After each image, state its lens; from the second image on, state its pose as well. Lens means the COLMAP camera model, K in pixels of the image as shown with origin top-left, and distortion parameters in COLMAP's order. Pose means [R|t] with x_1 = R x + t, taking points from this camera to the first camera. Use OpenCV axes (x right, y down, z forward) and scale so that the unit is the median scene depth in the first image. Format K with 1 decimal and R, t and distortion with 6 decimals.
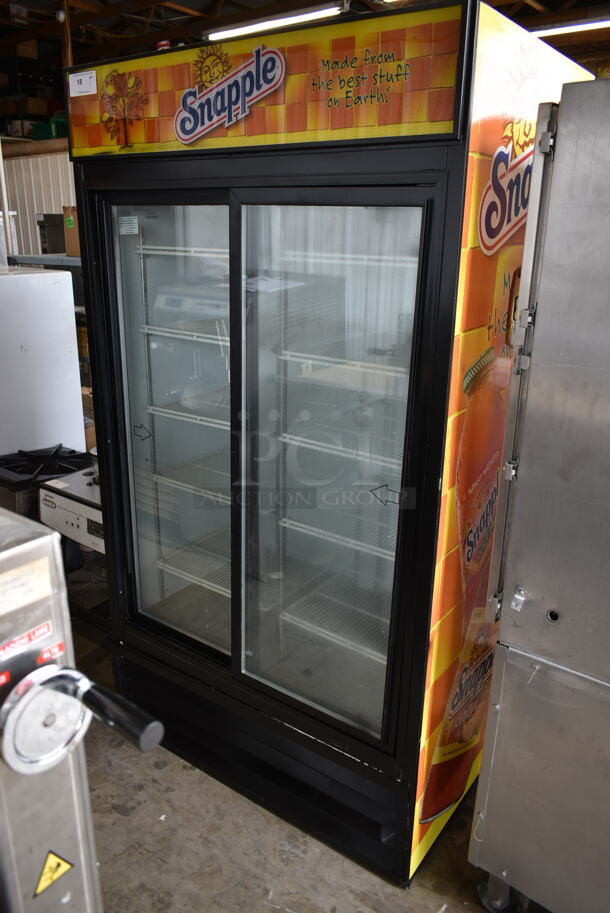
lens RADIAL K [[706.5, 0, 305.0], [0, 706.5, 456.5], [0, 0, 1]] dist [-0.028494, 0.006578]
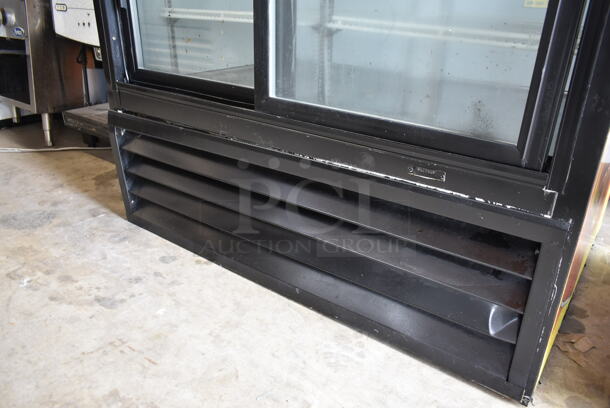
lens RADIAL K [[472.0, 0, 305.0], [0, 472.0, 204.0], [0, 0, 1]] dist [-0.028494, 0.006578]
pose [[0.999599, 0.007493, -0.027323, -0.041155], [-0.004692, 0.994857, 0.101183, 0.349981], [0.027941, -0.101014, 0.994493, 0.525039]]
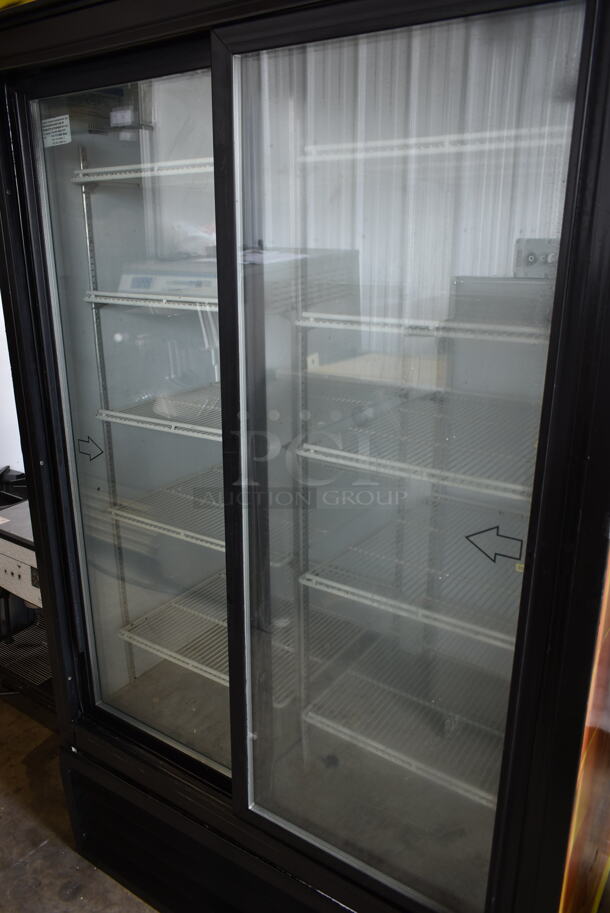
lens RADIAL K [[706.5, 0, 305.0], [0, 706.5, 456.5], [0, 0, 1]] dist [-0.028494, 0.006578]
pose [[0.999423, -0.027828, 0.019479, -0.039589], [0.028152, 0.999467, -0.016550, -0.009803], [-0.019008, 0.017089, 0.999673, 0.326047]]
